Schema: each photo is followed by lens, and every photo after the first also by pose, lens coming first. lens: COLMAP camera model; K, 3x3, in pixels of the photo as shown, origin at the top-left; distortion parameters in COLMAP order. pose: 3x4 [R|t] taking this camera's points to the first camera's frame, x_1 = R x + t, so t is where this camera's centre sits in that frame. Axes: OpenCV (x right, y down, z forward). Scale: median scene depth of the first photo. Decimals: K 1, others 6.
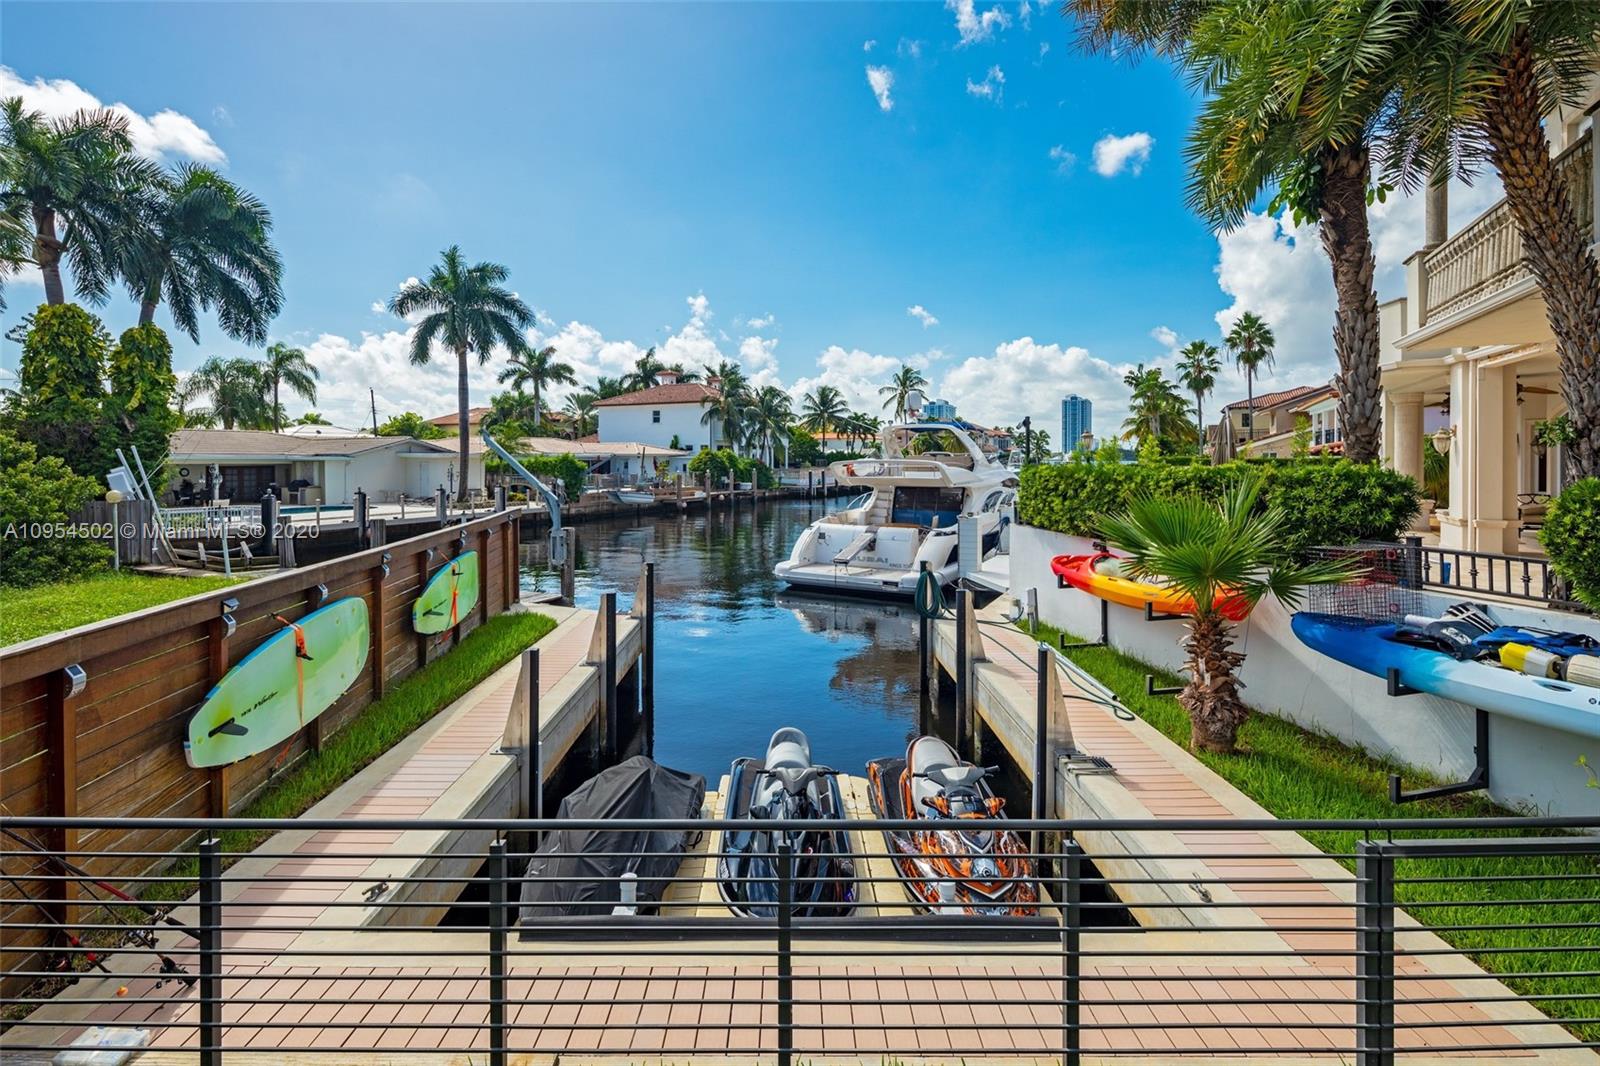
lens RADIAL K [[761.8, 0, 780.2], [0, 761.8, 459.9], [0, 0, 1]] dist [-0.001274, -0.000350]
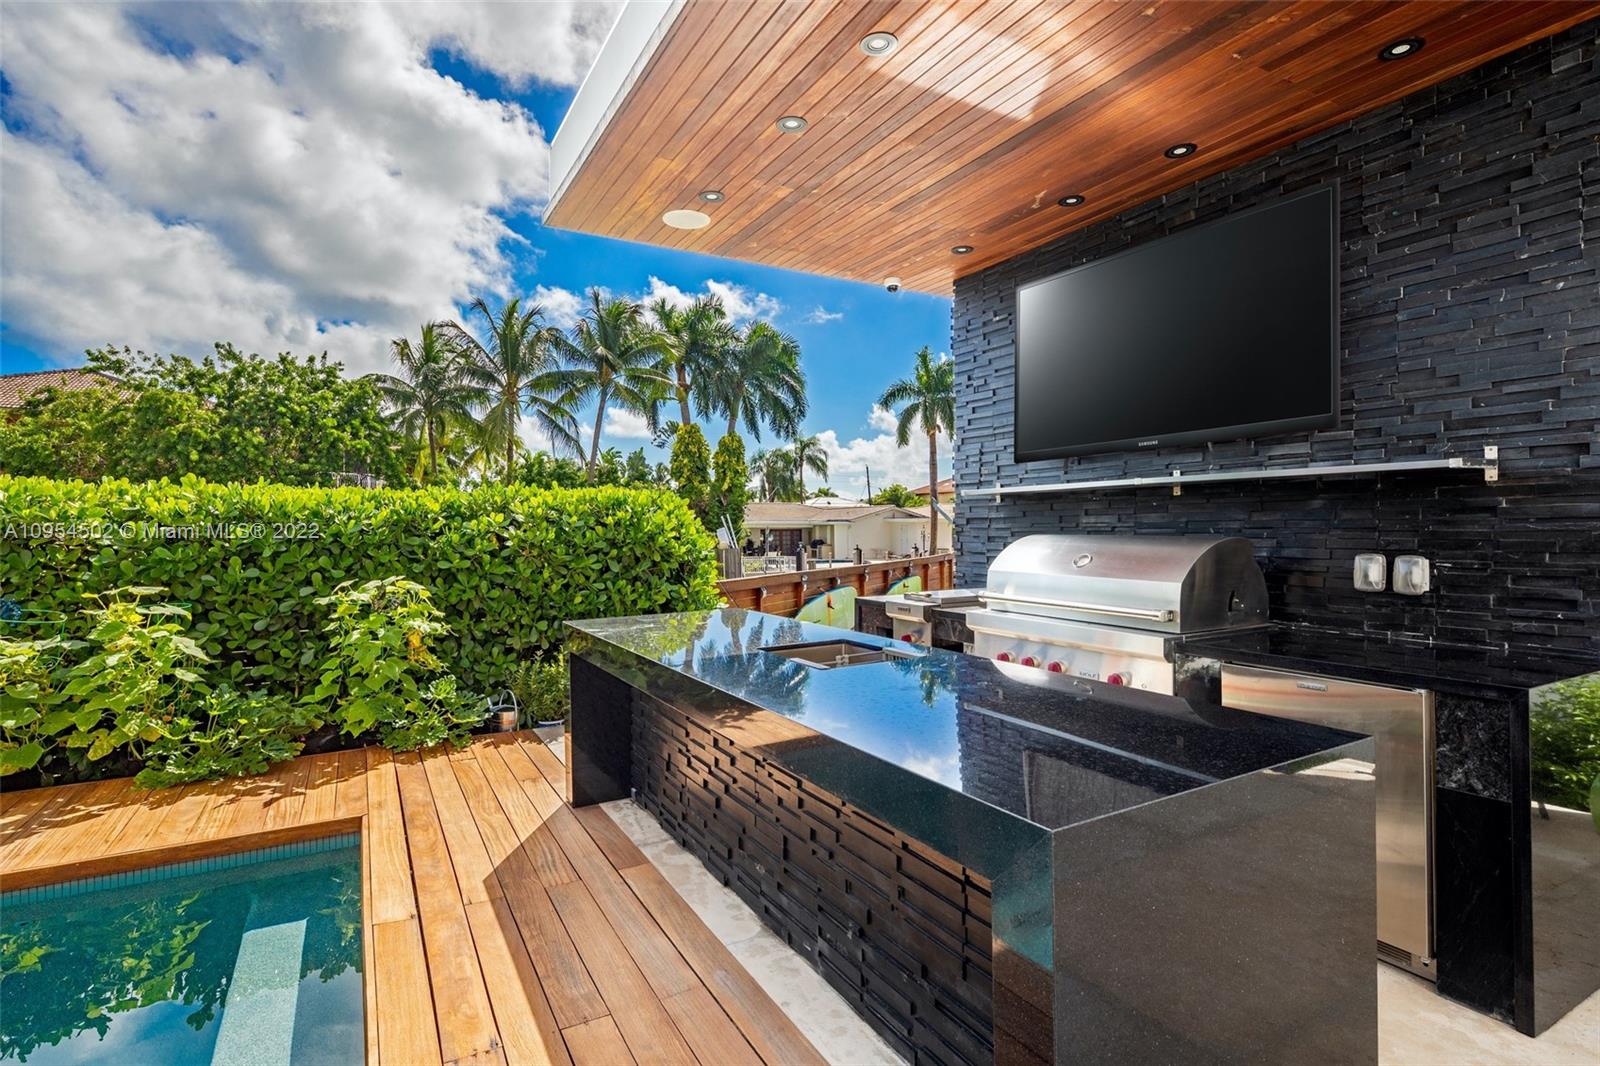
lens RADIAL K [[787.2, 0, 800.0], [0, 787.2, 533.0], [0, 0, 1]] dist [0.000214, 0.000085]
pose [[0.836364, 0.000273, -0.548174, 0.099333], [0.004028, 0.999970, 0.006644, 0.006470], [0.548160, -0.007765, 0.836338, -0.172852]]
